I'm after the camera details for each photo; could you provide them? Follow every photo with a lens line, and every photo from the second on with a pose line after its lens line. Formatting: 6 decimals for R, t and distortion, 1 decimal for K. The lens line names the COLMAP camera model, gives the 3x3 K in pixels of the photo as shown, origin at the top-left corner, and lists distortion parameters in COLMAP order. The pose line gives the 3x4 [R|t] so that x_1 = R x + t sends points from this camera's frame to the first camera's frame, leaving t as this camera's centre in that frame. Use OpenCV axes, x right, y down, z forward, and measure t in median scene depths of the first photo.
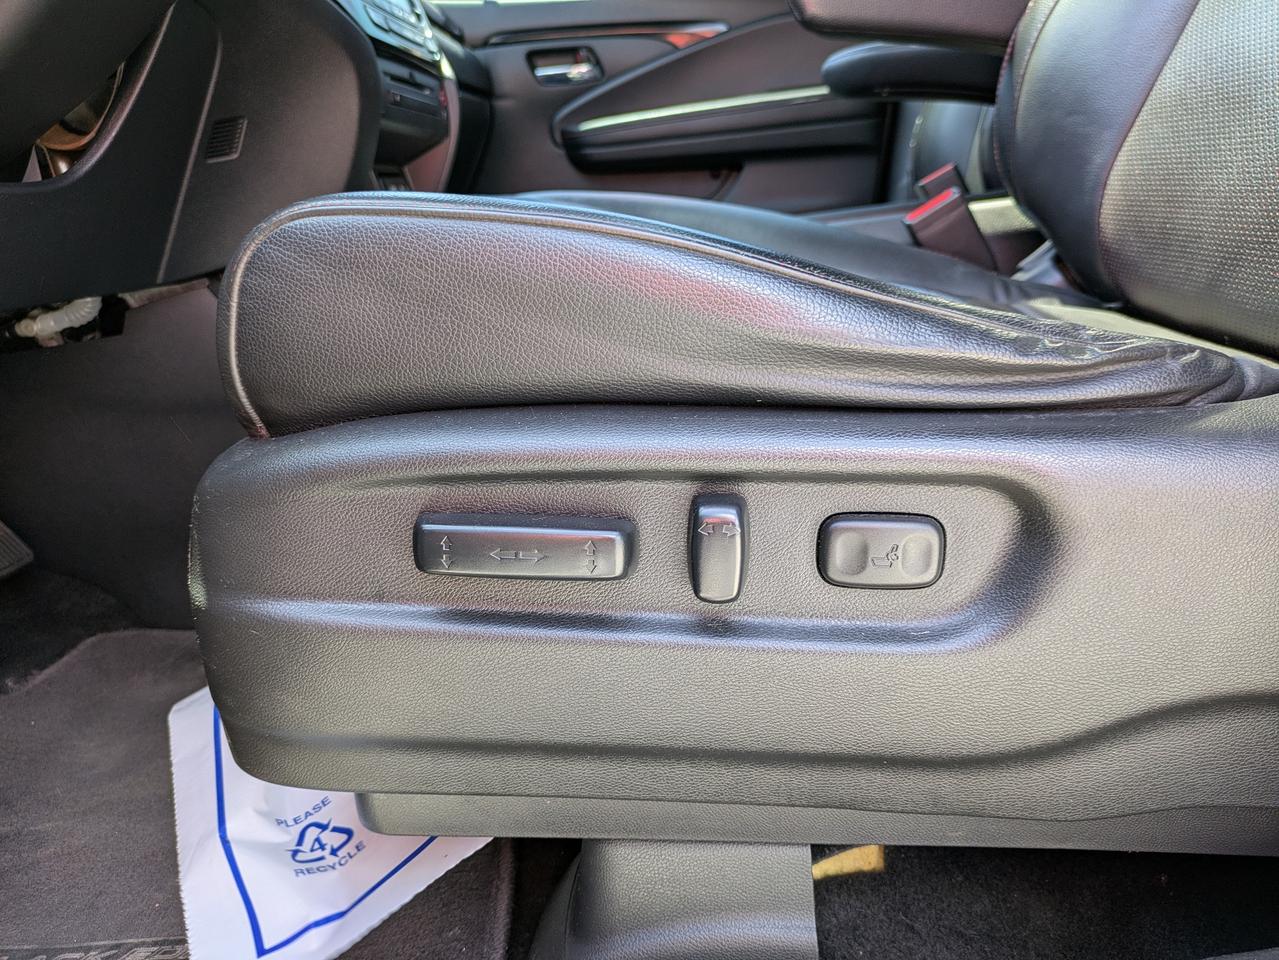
lens RADIAL K [[932.9, 0, 641.7], [0, 932.9, 477.8], [0, 0, 1]] dist [-0.007911, 0.000472]
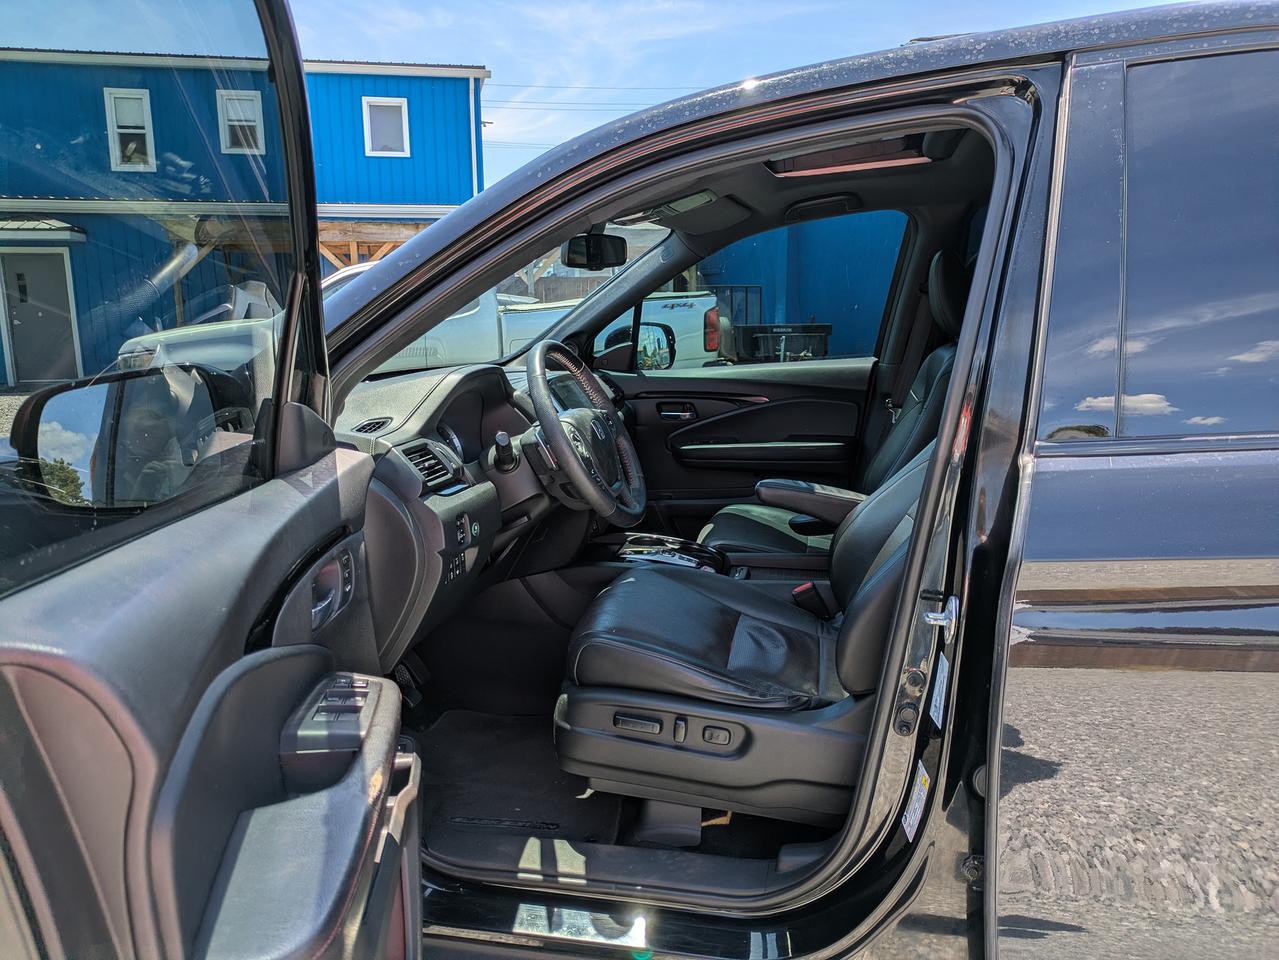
lens RADIAL K [[932.9, 0, 635.4], [0, 932.9, 480.8], [0, 0, 1]] dist [-0.007911, 0.000472]
pose [[0.988215, 0.102328, -0.113838, 0.249708], [-0.111535, 0.990721, -0.077669, -0.722481], [0.104834, 0.089451, 0.990459, -3.483064]]
